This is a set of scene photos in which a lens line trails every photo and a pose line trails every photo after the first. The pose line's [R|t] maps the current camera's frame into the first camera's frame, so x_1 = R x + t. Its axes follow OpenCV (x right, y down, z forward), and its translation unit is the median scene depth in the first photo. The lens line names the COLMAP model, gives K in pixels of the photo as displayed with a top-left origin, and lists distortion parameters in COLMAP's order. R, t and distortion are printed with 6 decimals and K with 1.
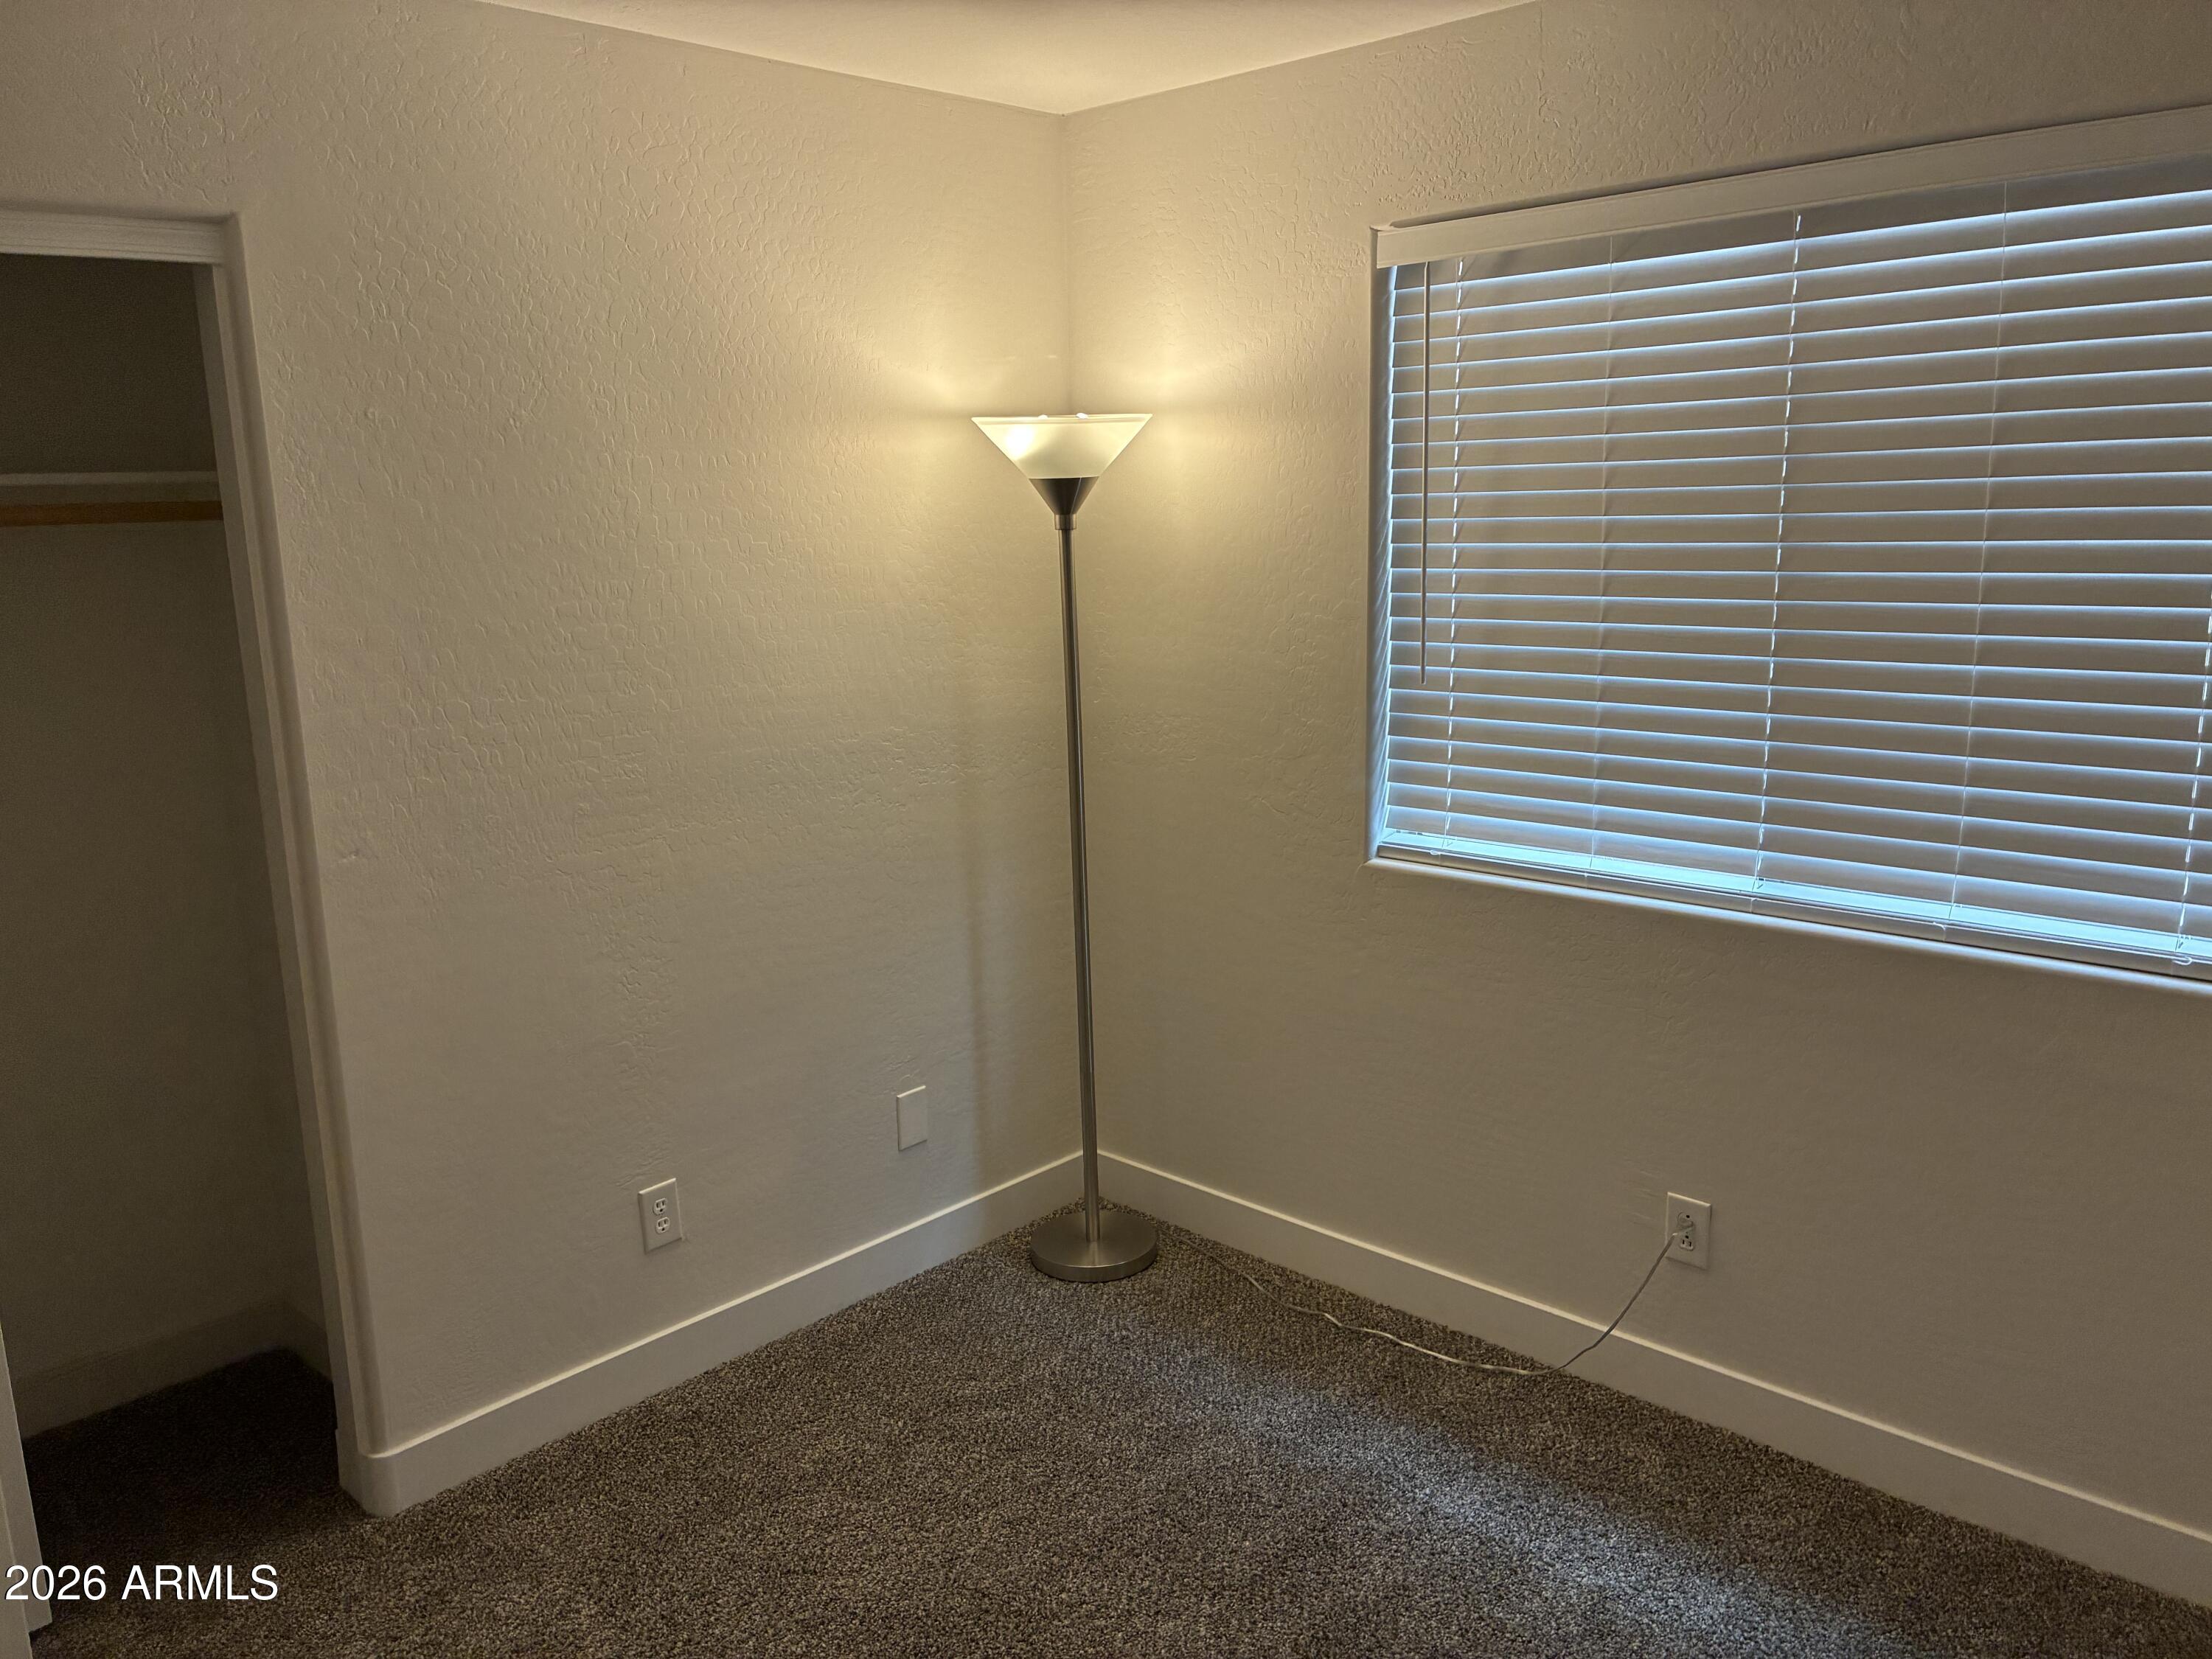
lens RADIAL K [[1680.7, 0, 1099.2], [0, 1680.7, 833.1], [0, 0, 1]] dist [0.054458, -0.055444]
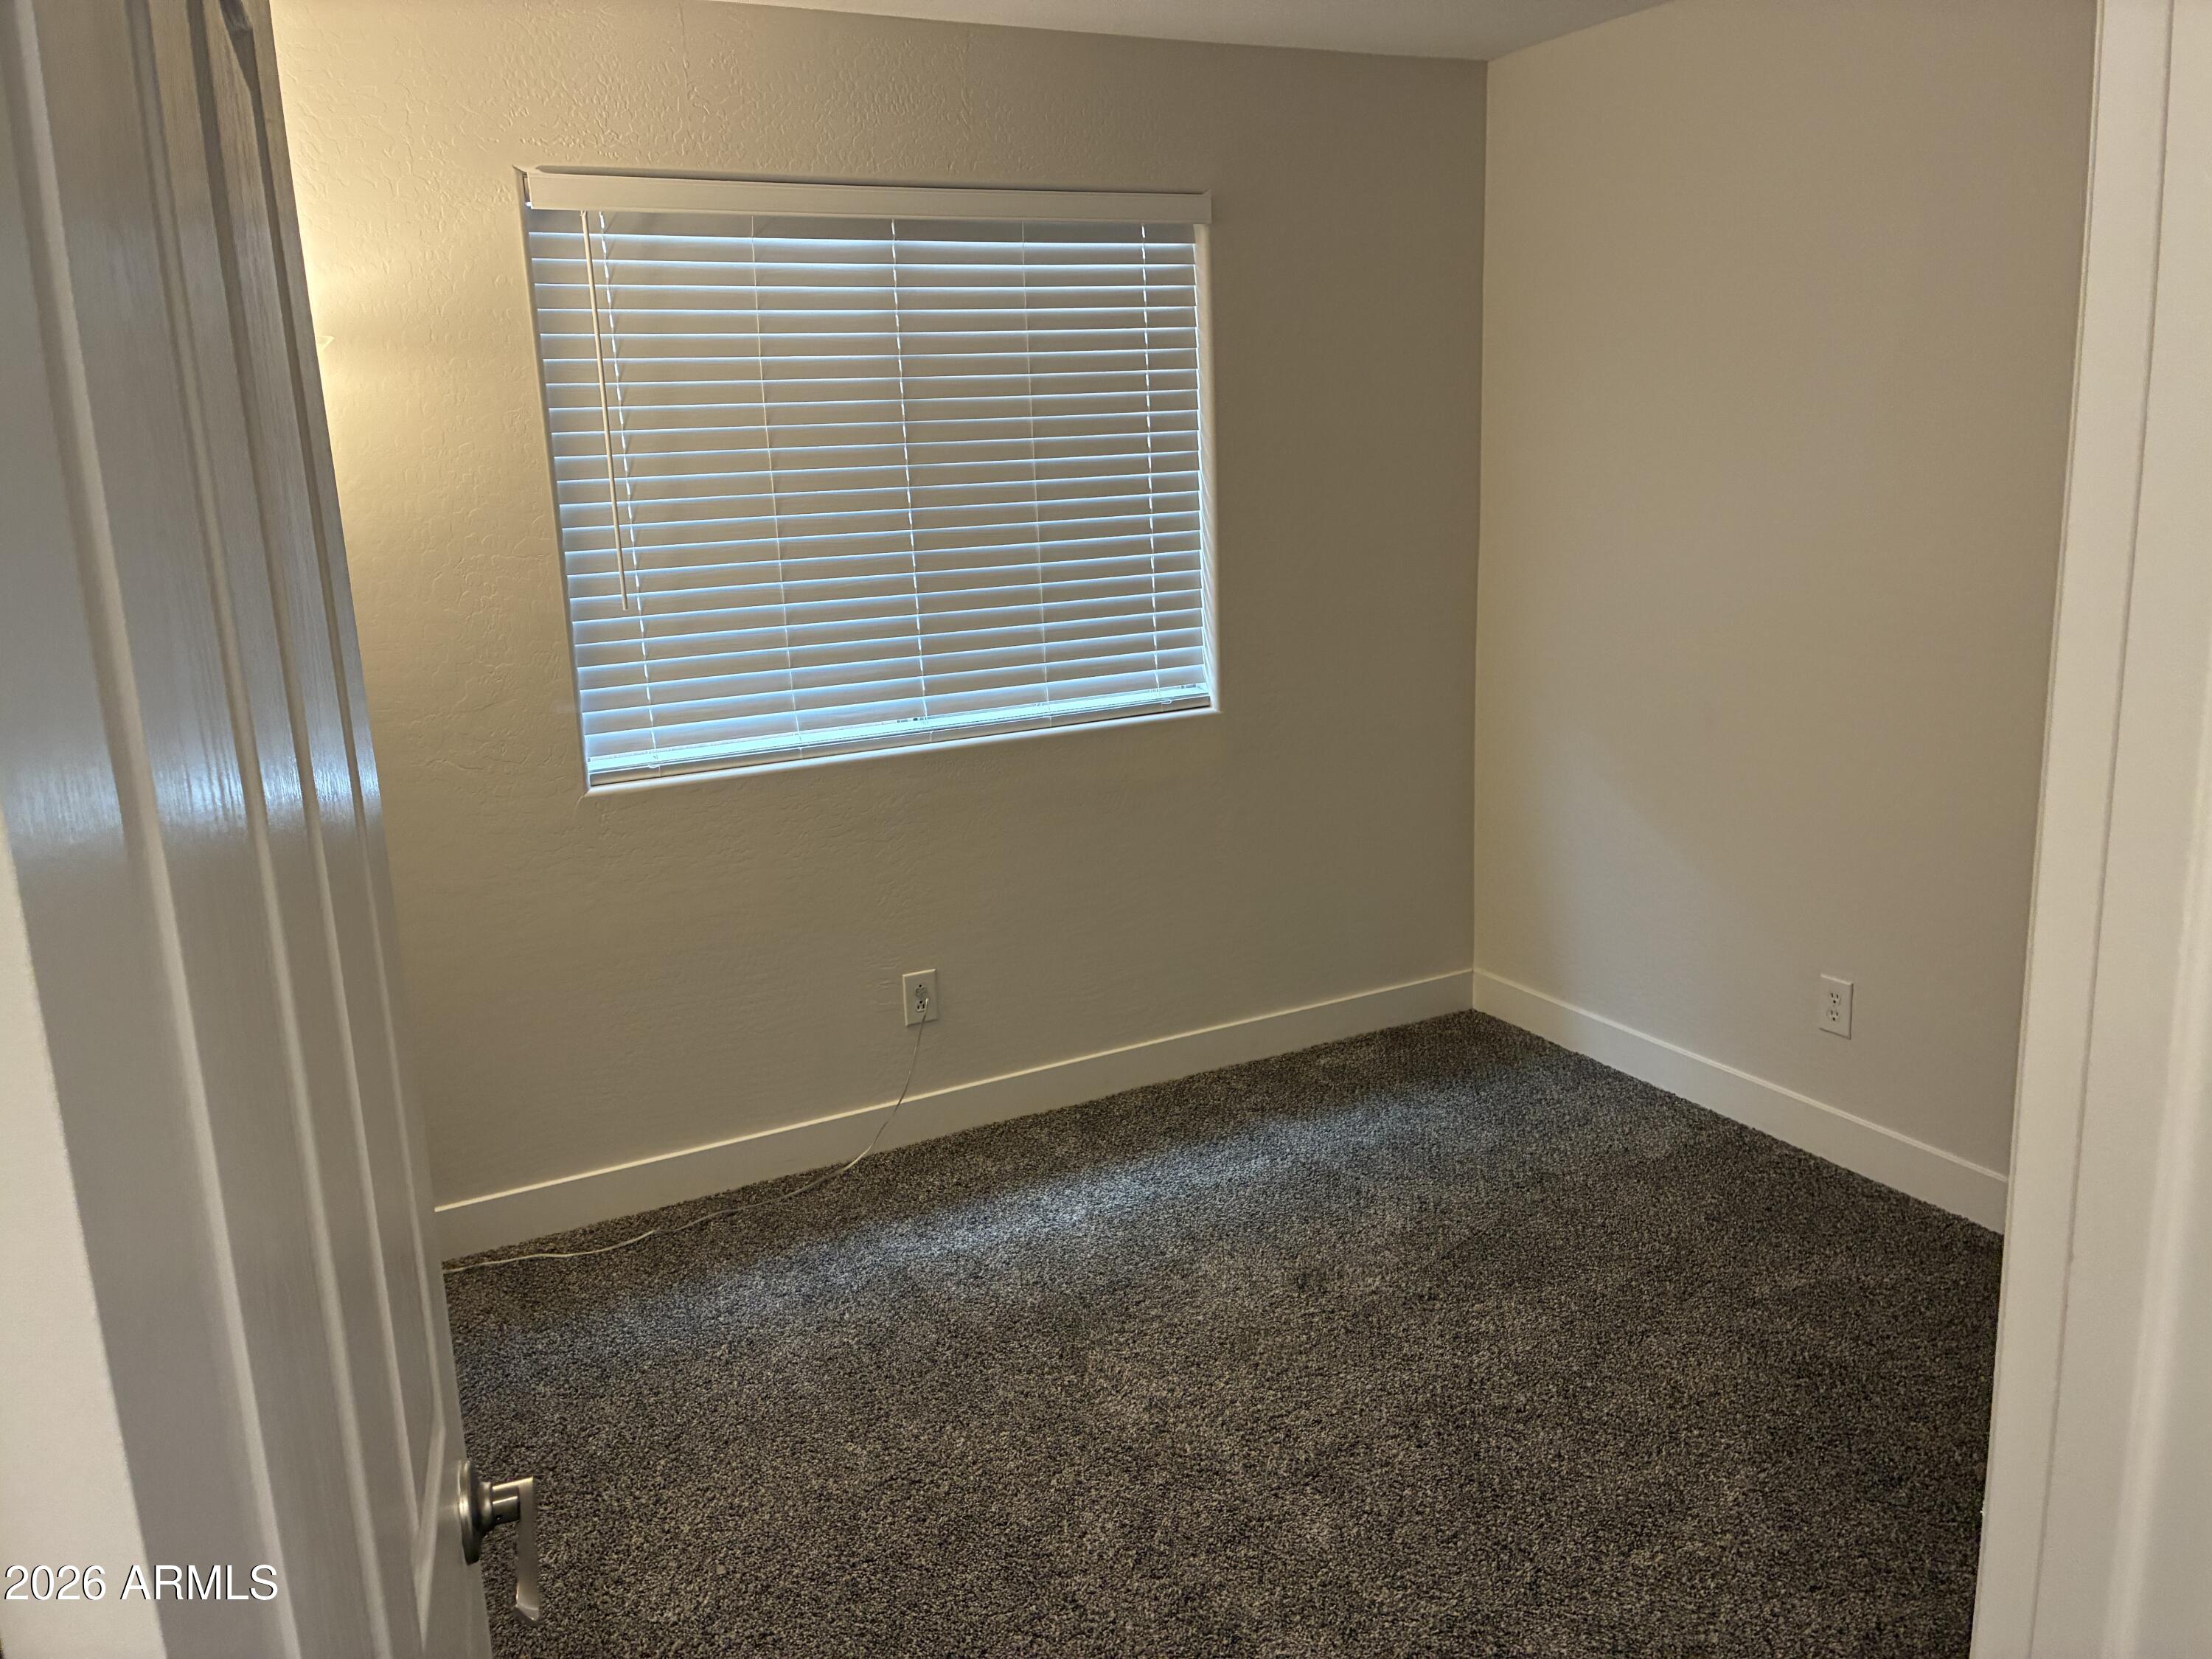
lens RADIAL K [[1680.7, 0, 1095.7], [0, 1680.7, 825.1], [0, 0, 1]] dist [0.054458, -0.055444]
pose [[0.316827, -0.192735, 0.928695, -0.819072], [0.222443, 0.966927, 0.124782, -0.026901], [-0.922030, 0.167047, 0.349221, 0.420149]]
